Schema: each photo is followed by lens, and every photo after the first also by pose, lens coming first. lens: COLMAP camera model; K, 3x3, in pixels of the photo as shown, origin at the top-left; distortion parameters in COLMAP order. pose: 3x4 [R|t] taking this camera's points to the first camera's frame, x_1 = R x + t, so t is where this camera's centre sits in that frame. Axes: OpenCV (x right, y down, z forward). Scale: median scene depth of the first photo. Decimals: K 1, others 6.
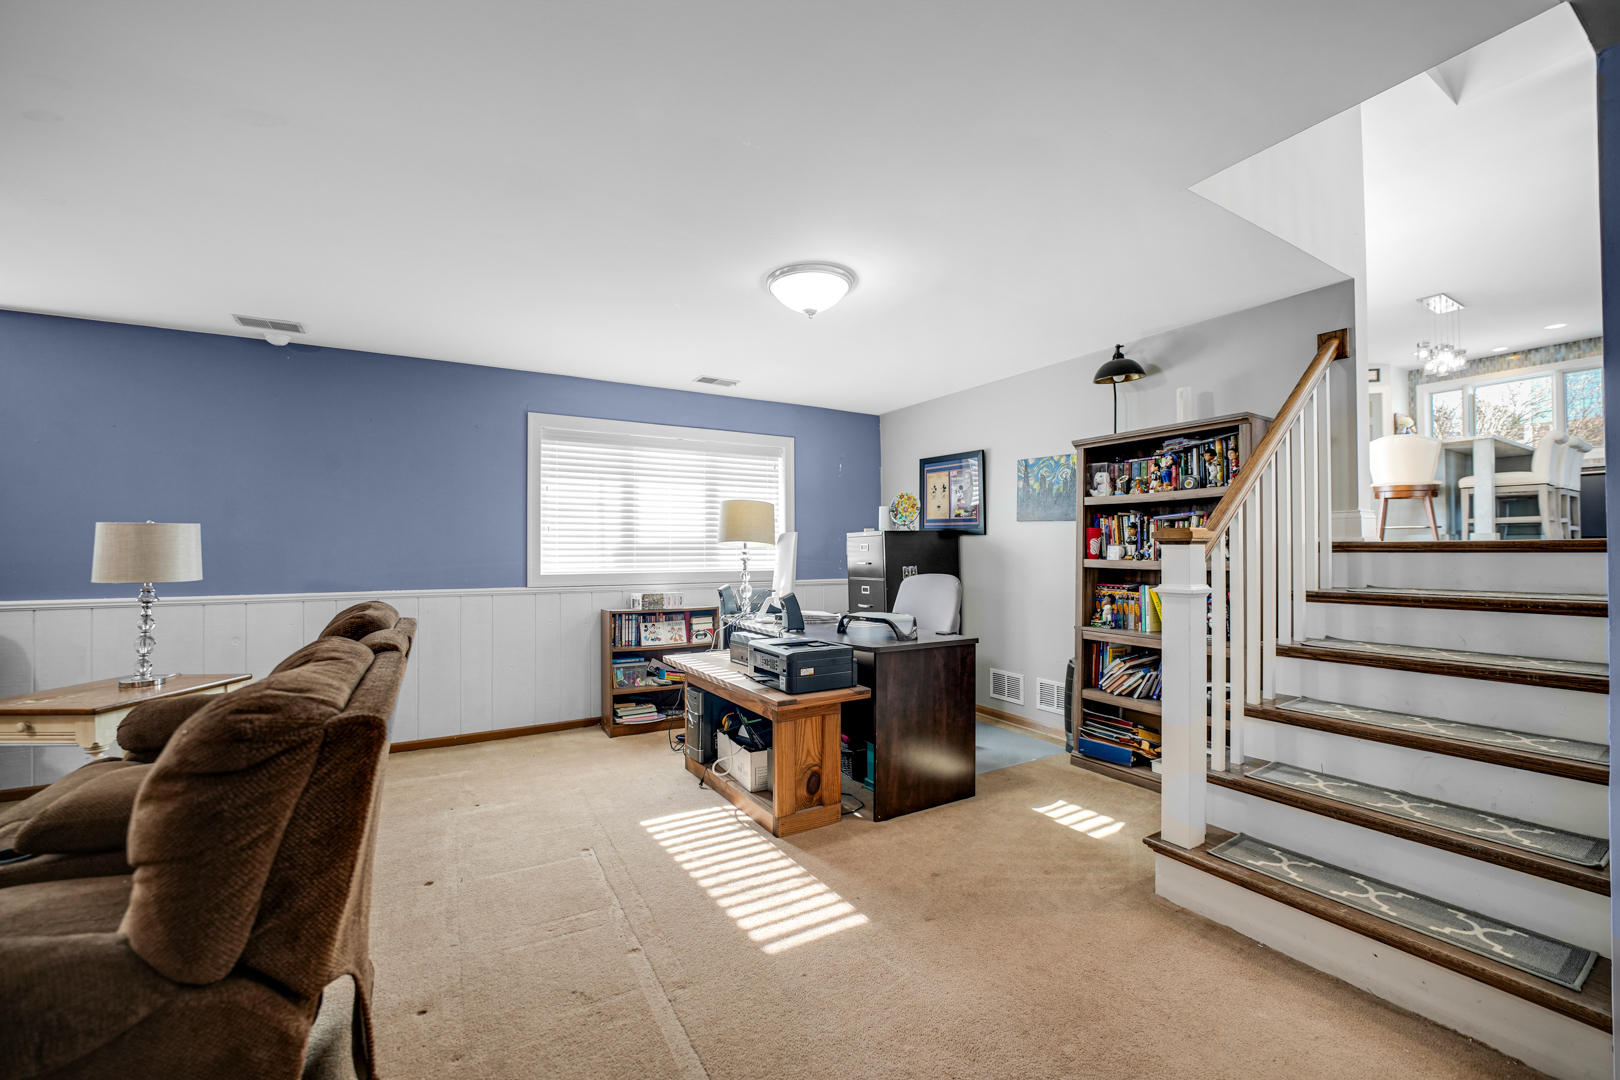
lens RADIAL K [[659.6, 0, 810.0], [0, 659.6, 540.0], [0, 0, 1]] dist [-0.023517, 0.000580]
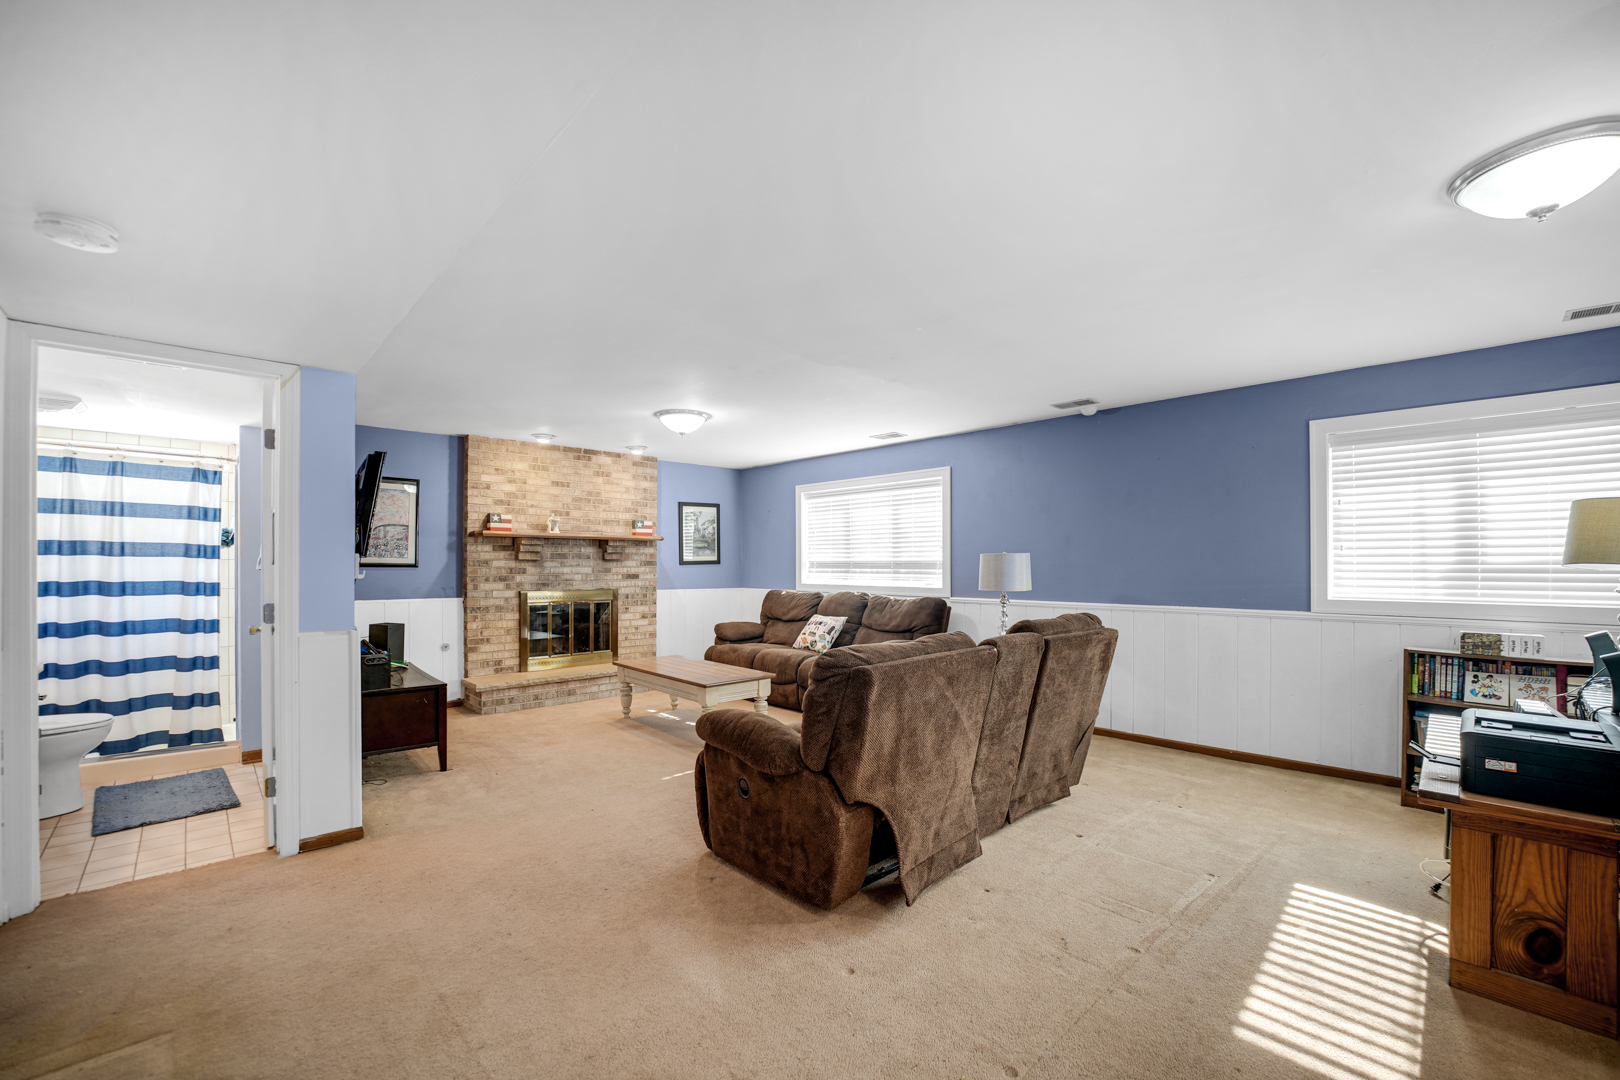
lens RADIAL K [[670.9, 0, 807.8], [0, 670.9, 558.2], [0, 0, 1]] dist [-0.002719, -0.000290]
pose [[0.228703, -0.004822, -0.973484, 0.456679], [0.017491, 0.999847, -0.000843, -0.021019], [0.973339, -0.016835, 0.228753, 0.146962]]
